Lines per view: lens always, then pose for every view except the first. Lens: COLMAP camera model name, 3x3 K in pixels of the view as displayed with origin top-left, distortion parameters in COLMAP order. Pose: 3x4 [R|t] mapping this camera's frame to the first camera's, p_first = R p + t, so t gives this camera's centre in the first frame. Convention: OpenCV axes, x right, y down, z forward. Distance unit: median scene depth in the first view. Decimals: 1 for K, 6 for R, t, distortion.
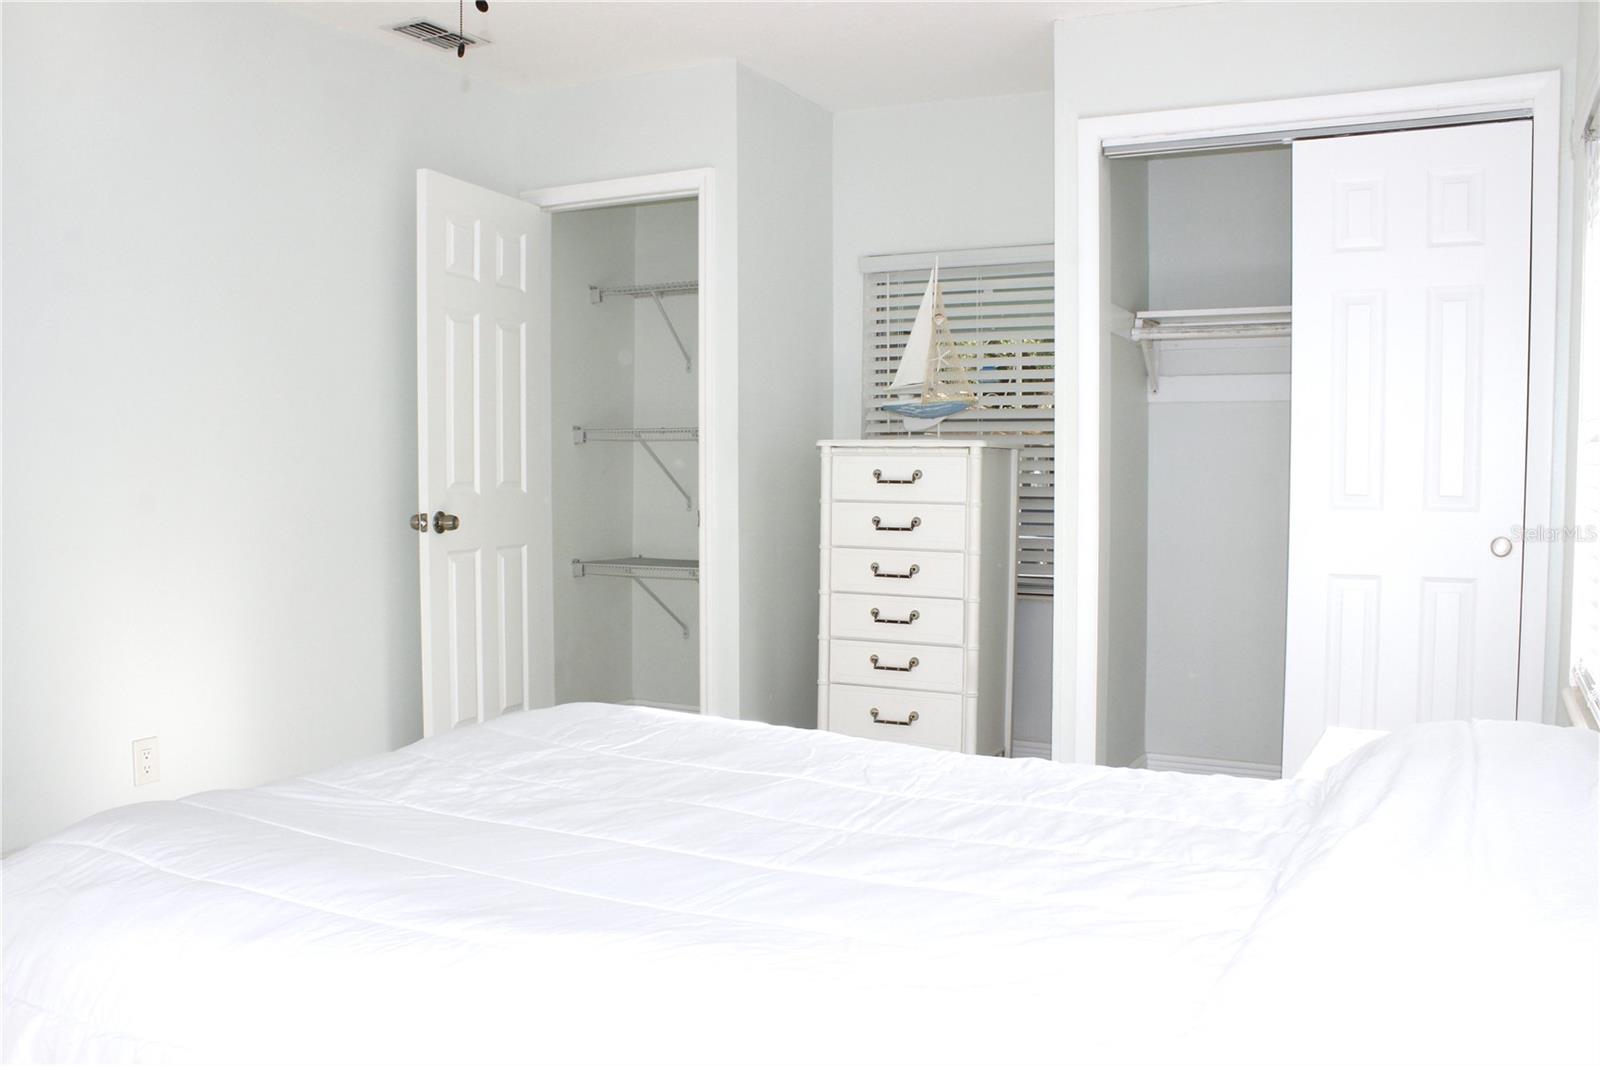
lens RADIAL K [[1329.6, 0, 802.5], [0, 1329.6, 558.3], [0, 0, 1]] dist [-0.170282, 0.150396]
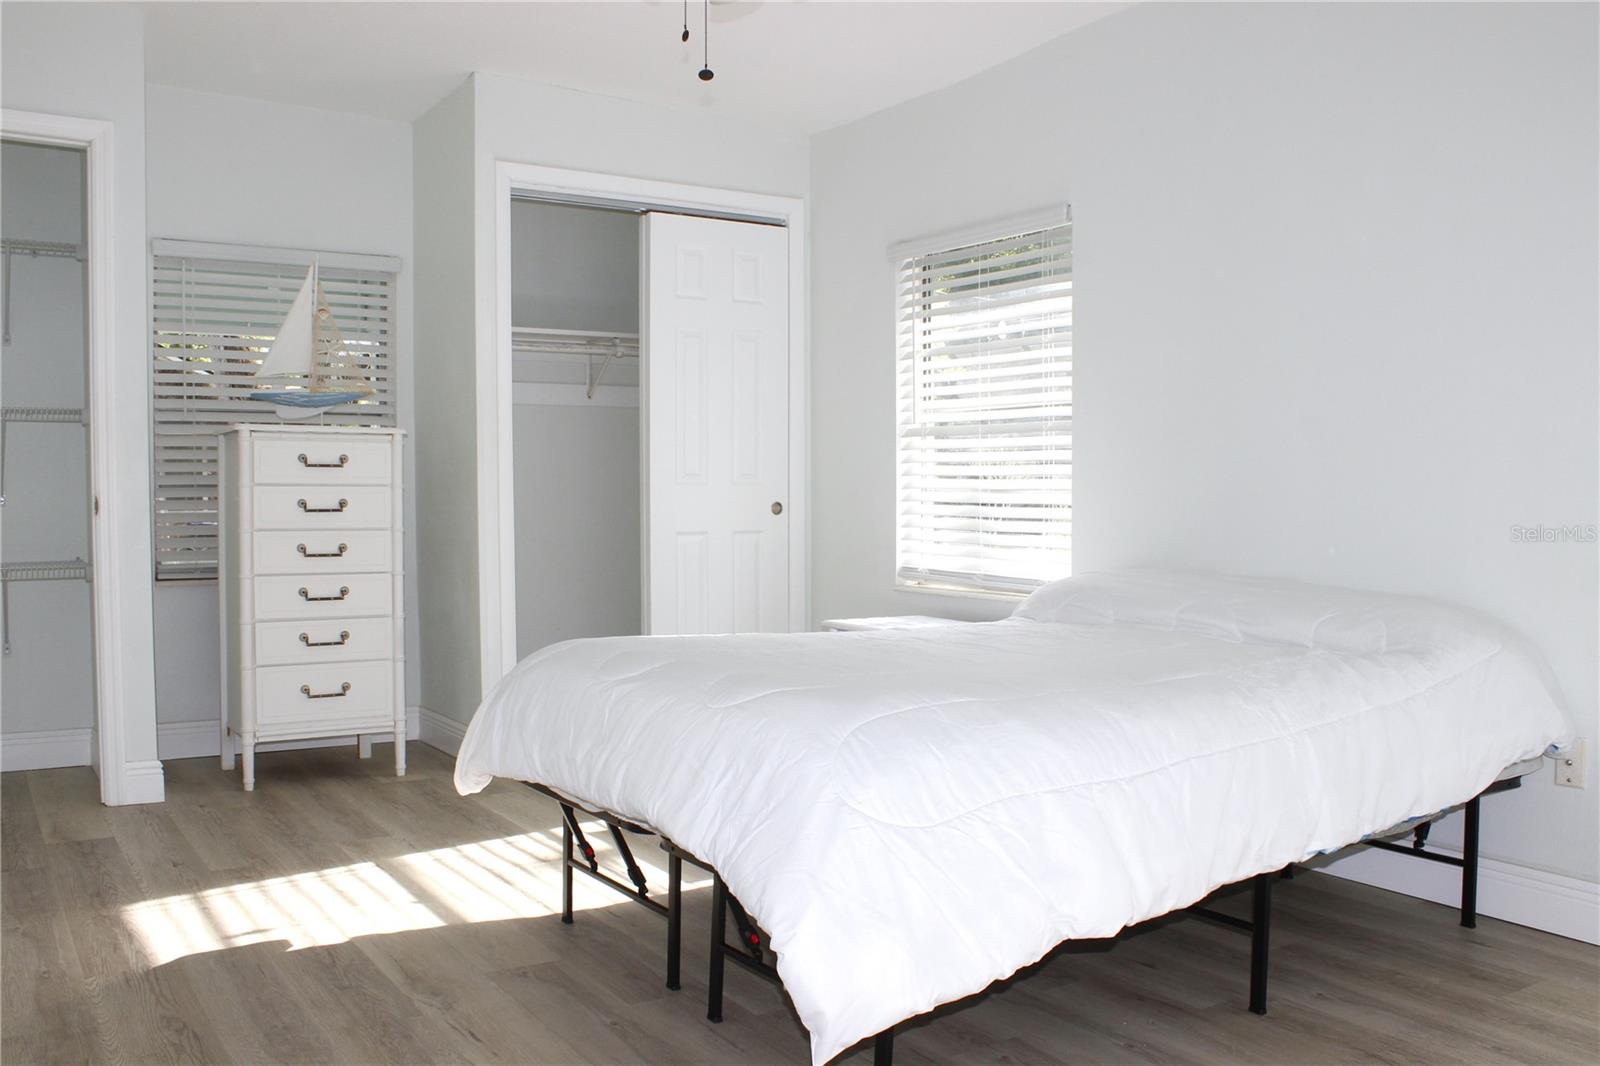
lens RADIAL K [[1341.5, 0, 800.4], [0, 1341.5, 558.7], [0, 0, 1]] dist [-0.189628, 0.207503]
pose [[0.516599, -0.040080, 0.855289, -0.628591], [0.062877, 0.997983, 0.008789, 0.030814], [-0.853916, 0.049237, 0.518077, 0.141439]]
